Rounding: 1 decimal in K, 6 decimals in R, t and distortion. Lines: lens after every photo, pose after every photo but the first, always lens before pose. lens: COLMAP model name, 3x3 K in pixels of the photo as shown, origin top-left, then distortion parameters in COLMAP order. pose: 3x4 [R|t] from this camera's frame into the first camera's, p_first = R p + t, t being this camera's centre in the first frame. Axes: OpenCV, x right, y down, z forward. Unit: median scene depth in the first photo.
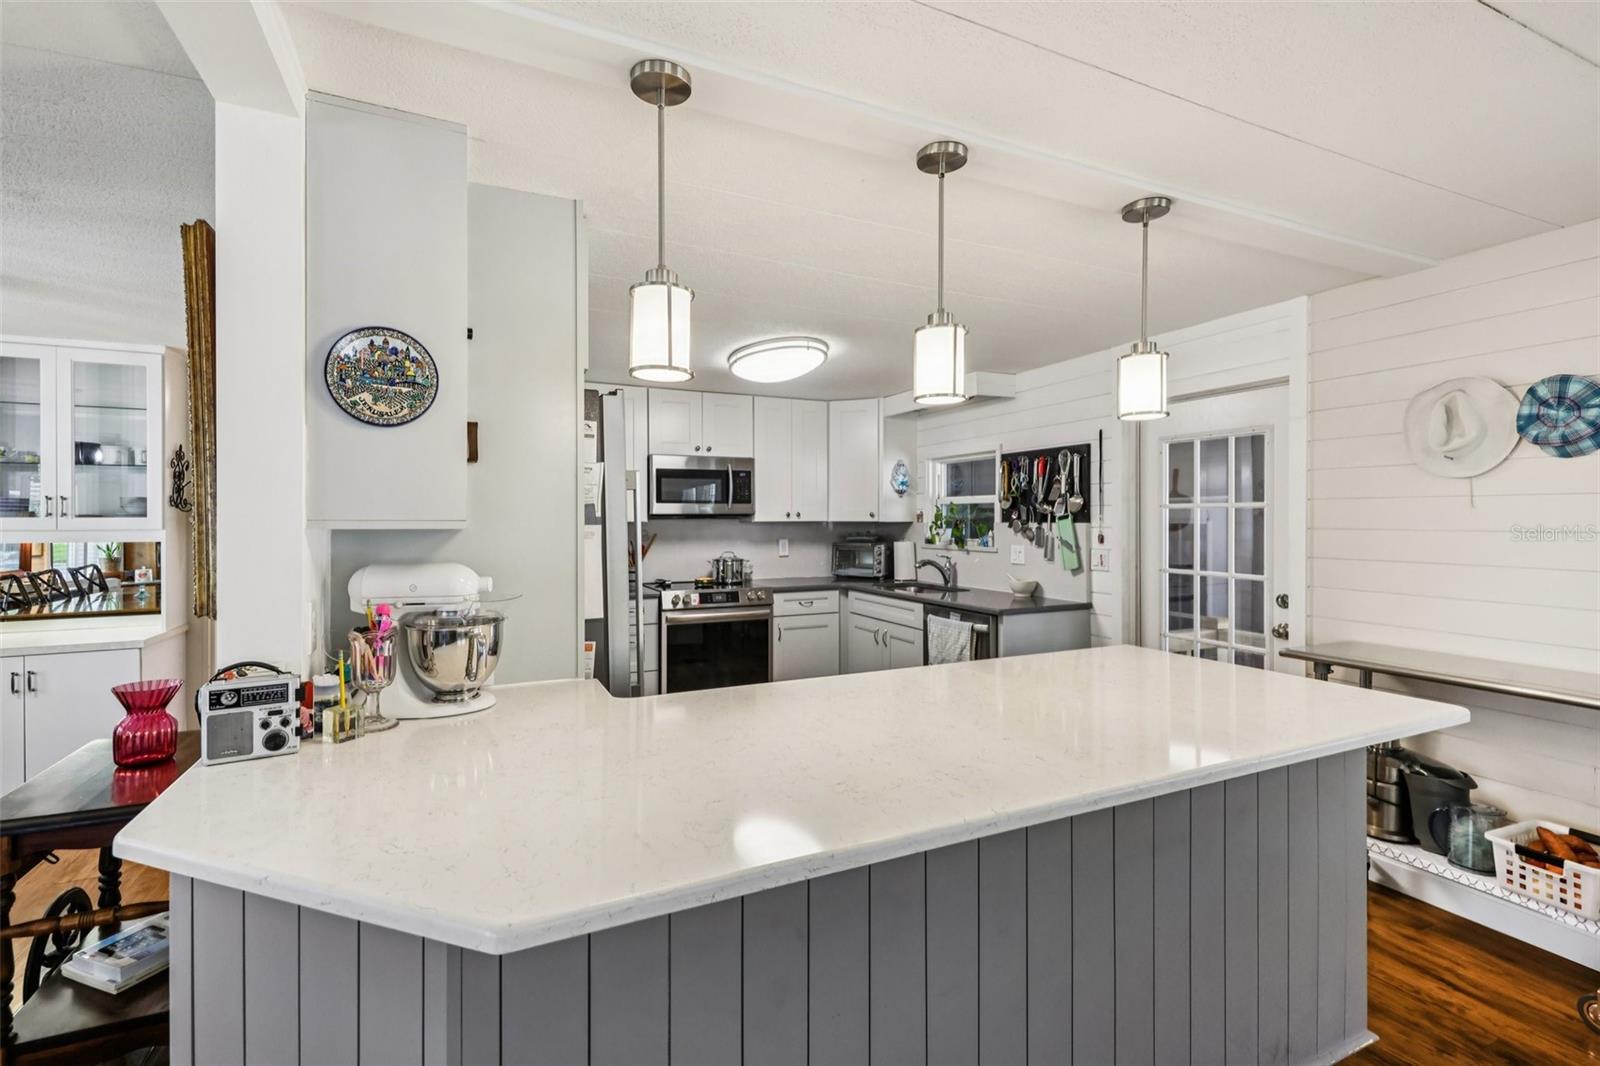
lens RADIAL K [[701.5, 0, 790.4], [0, 701.5, 522.9], [0, 0, 1]] dist [0.009098, -0.000757]
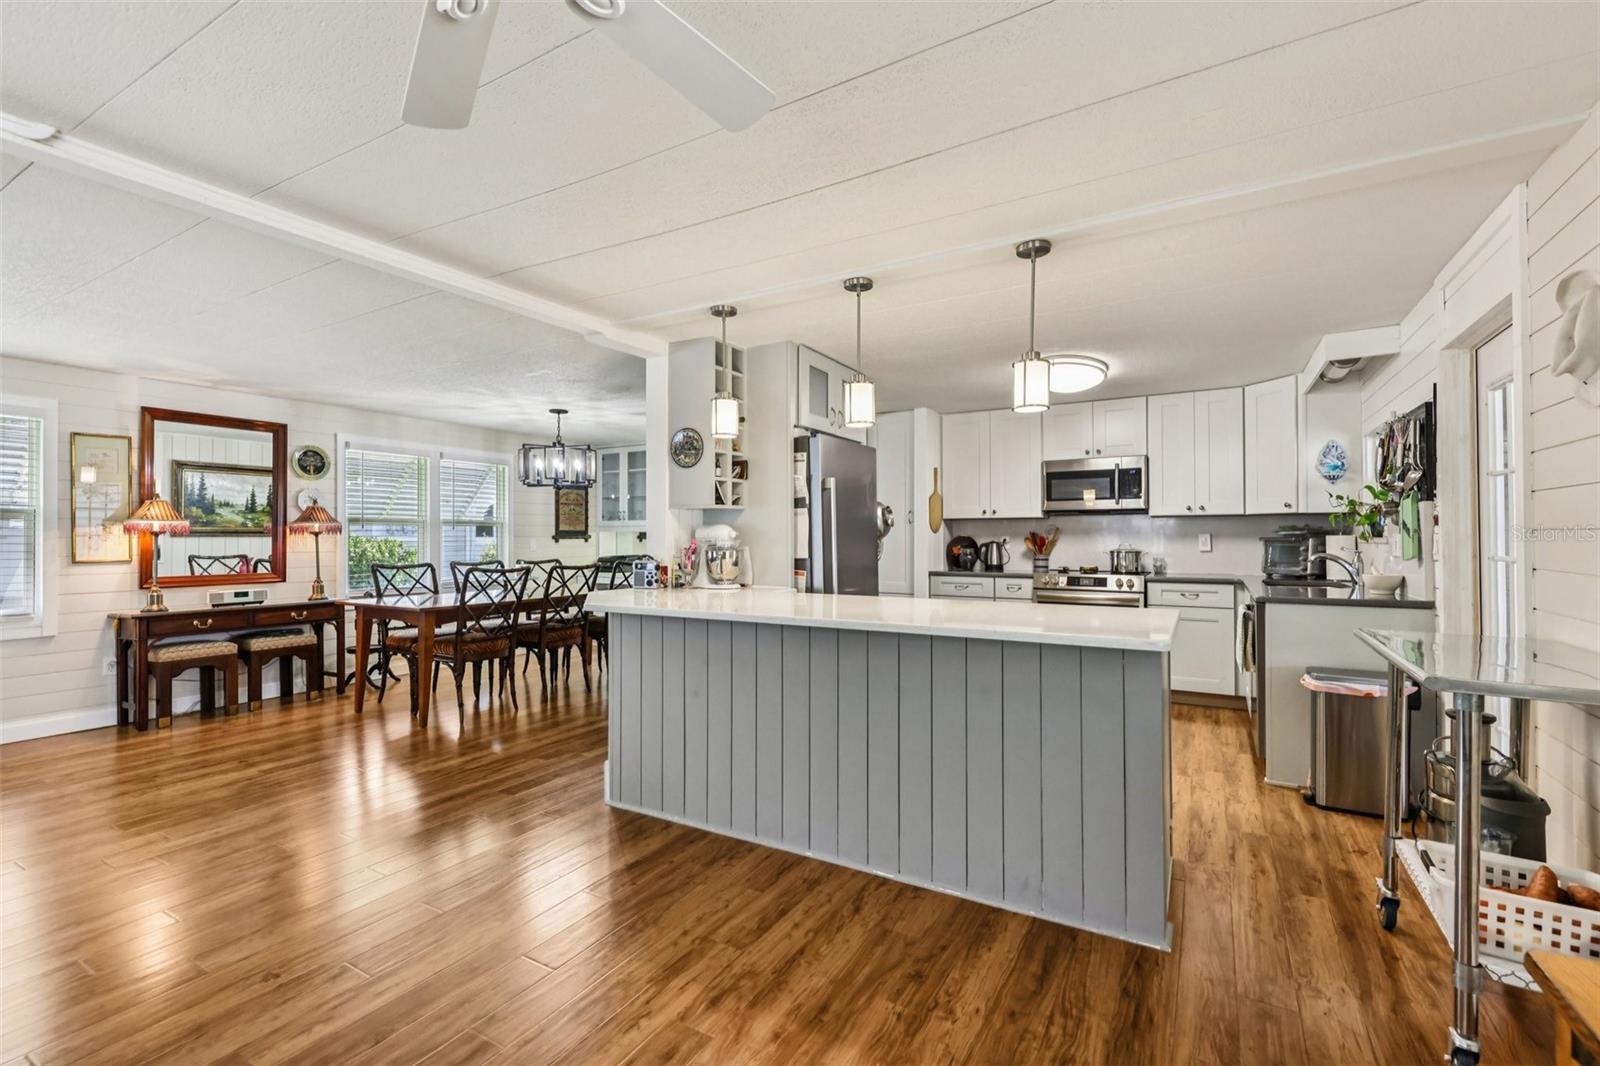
lens RADIAL K [[704.6, 0, 797.1], [0, 704.6, 532.4], [0, 0, 1]] dist [0.009593, -0.000211]
pose [[0.574479, -0.005110, -0.818503, 0.663592], [-0.003323, 0.999958, -0.008575, 0.044491], [0.818513, 0.007646, 0.574438, -0.046888]]
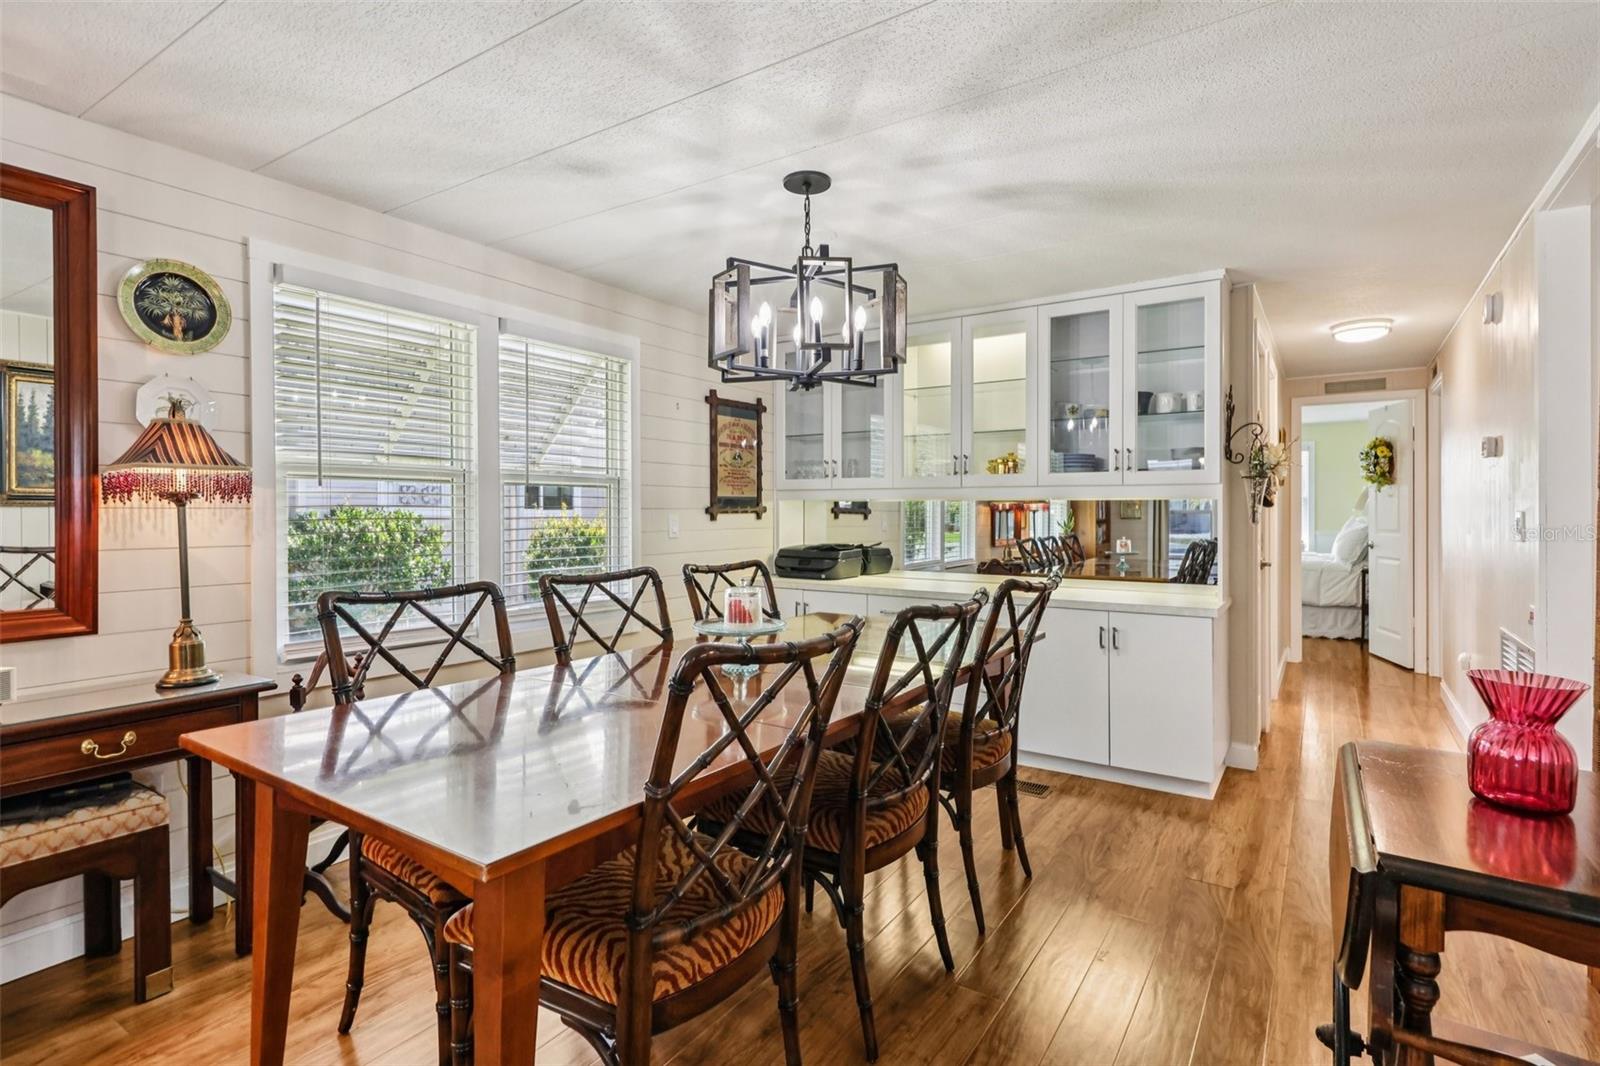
lens RADIAL K [[782.7, 0, 798.6], [0, 782.7, 515.6], [0, 0, 1]] dist [0.014496, 0.000003]
pose [[0.520424, 0.009363, -0.853856, -0.313381], [-0.007360, 0.999952, 0.006479, 0.042723], [0.853876, 0.002912, 0.520468, 0.060055]]
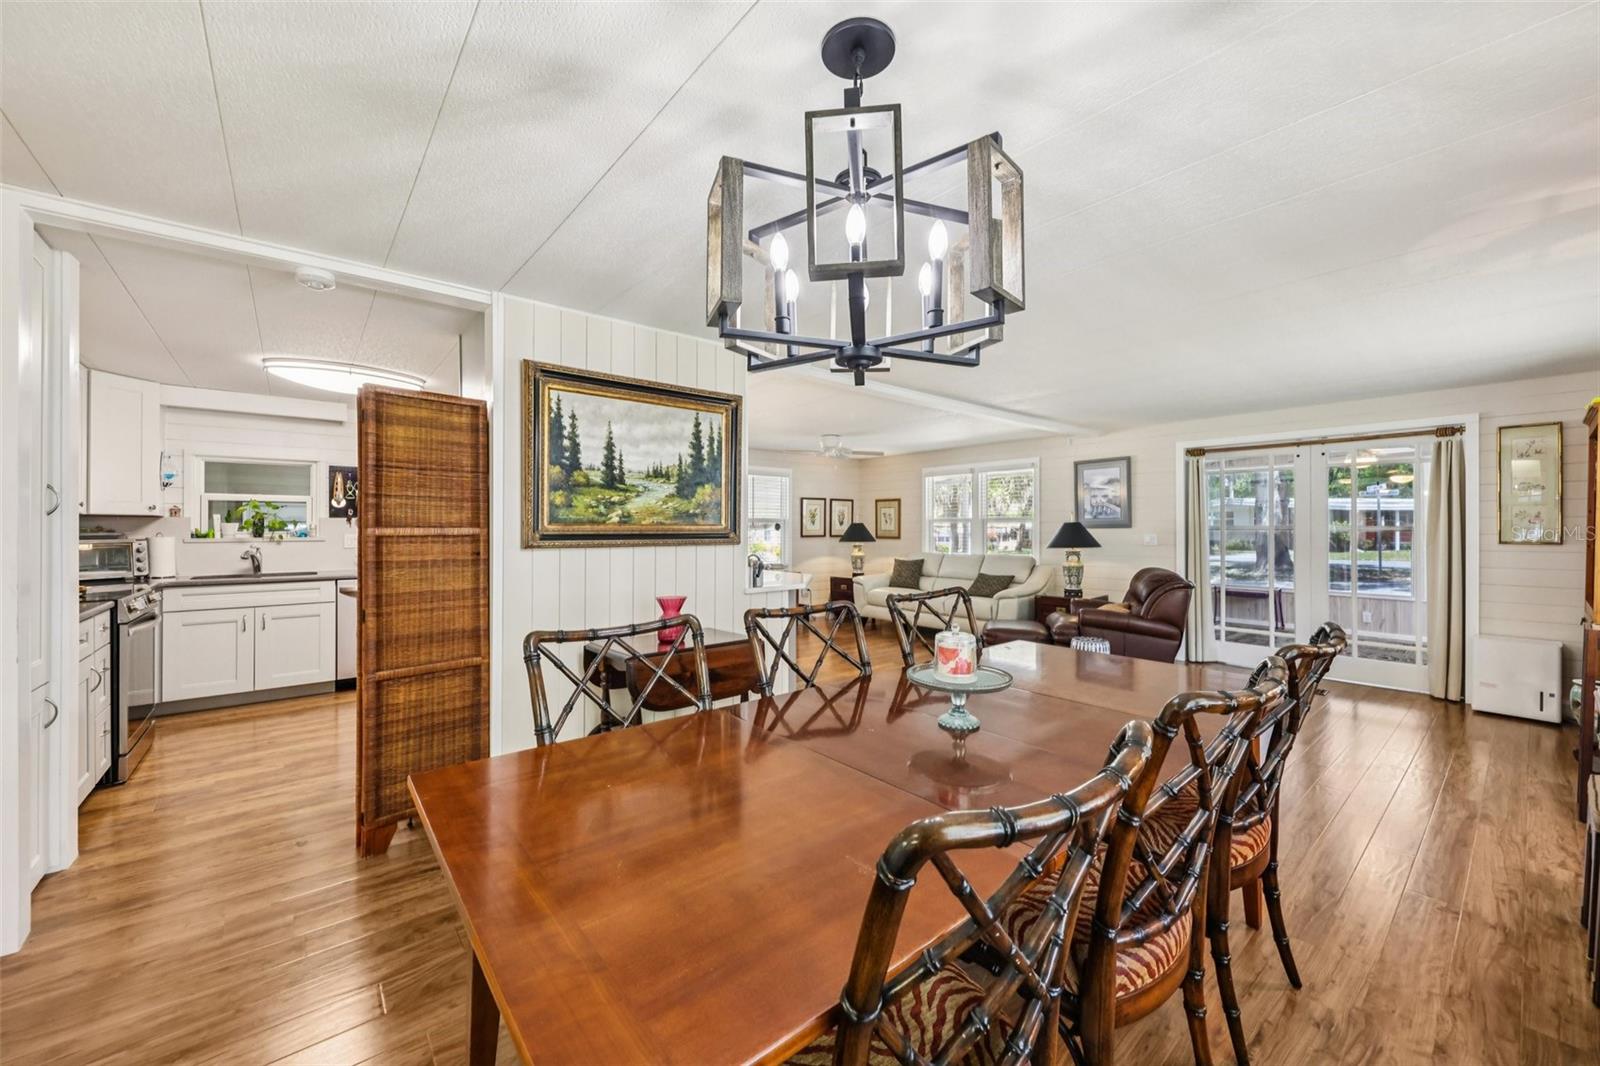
lens RADIAL K [[606.1, 0, 802.3], [0, 606.1, 526.4], [0, 0, 1]] dist [-0.000822, -0.000402]
pose [[-0.264728, 0.004286, 0.964314, -1.164420], [0.007877, 0.999966, -0.002282, 0.028799], [-0.964291, 0.006992, -0.264753, 0.515445]]
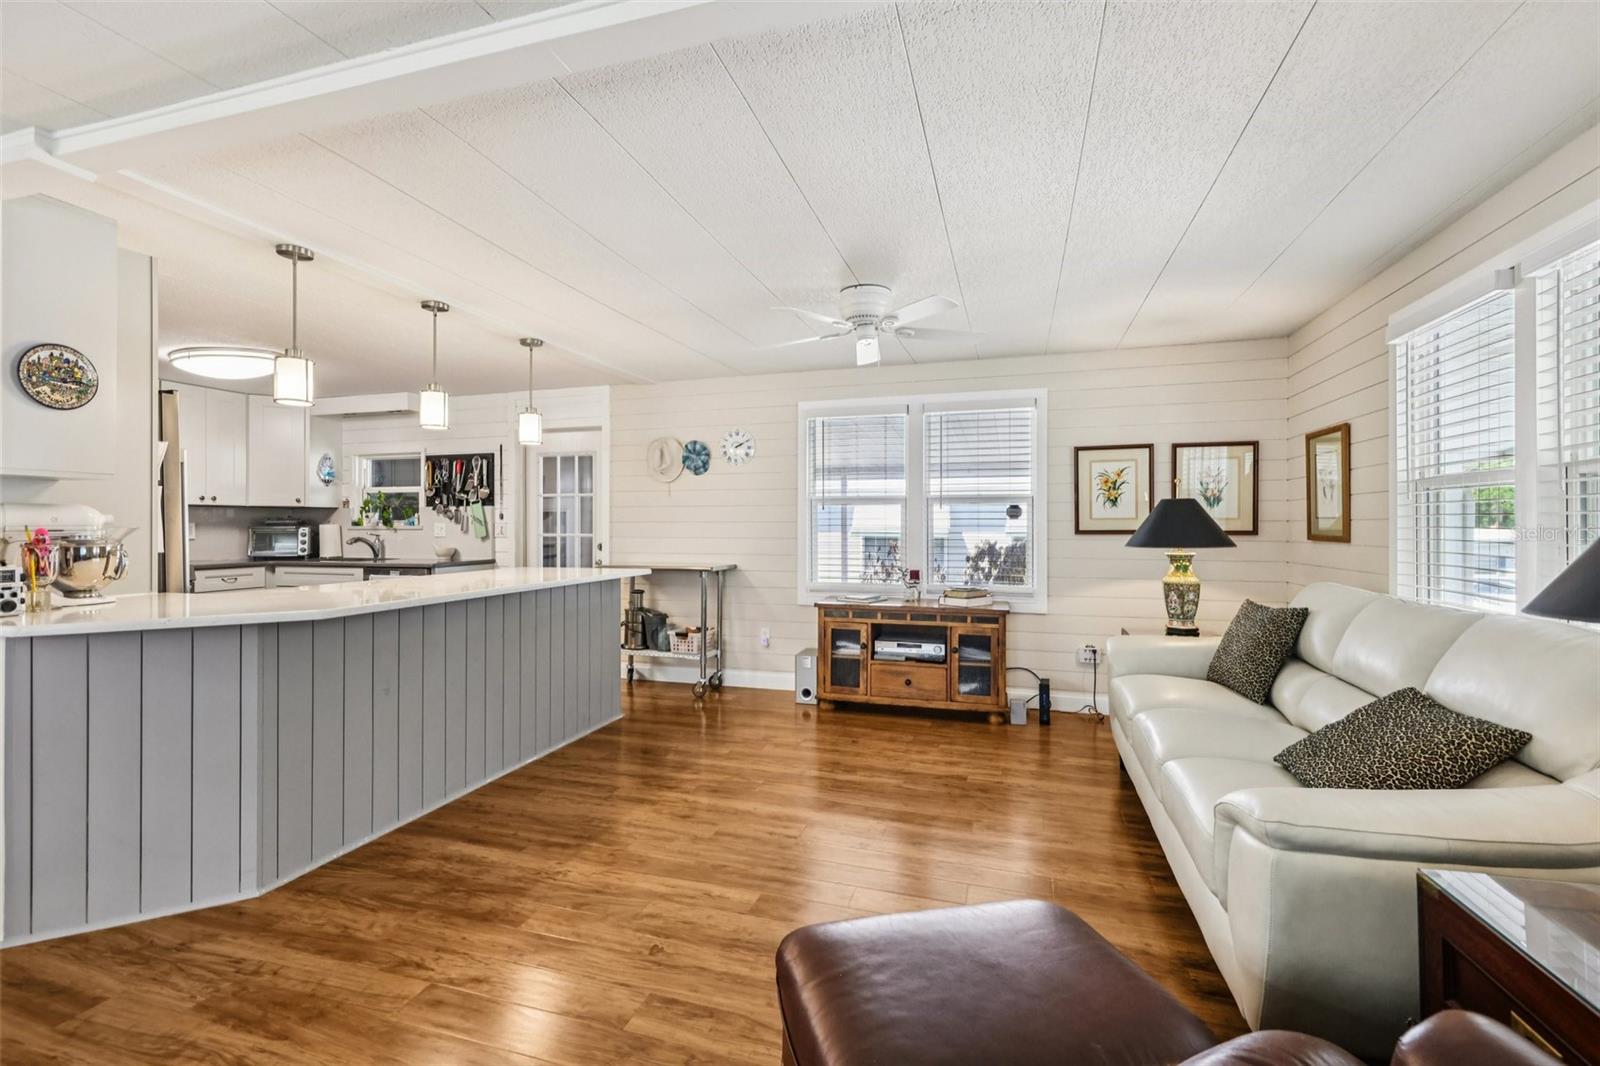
lens RADIAL K [[701.5, 0, 790.4], [0, 701.5, 522.9], [0, 0, 1]] dist [0.009098, -0.000757]
pose [[0.673888, 0.002301, 0.738830, -0.250807], [0.005167, 0.999956, -0.007827, 0.050407], [-0.738815, 0.009092, 0.673847, -0.469337]]
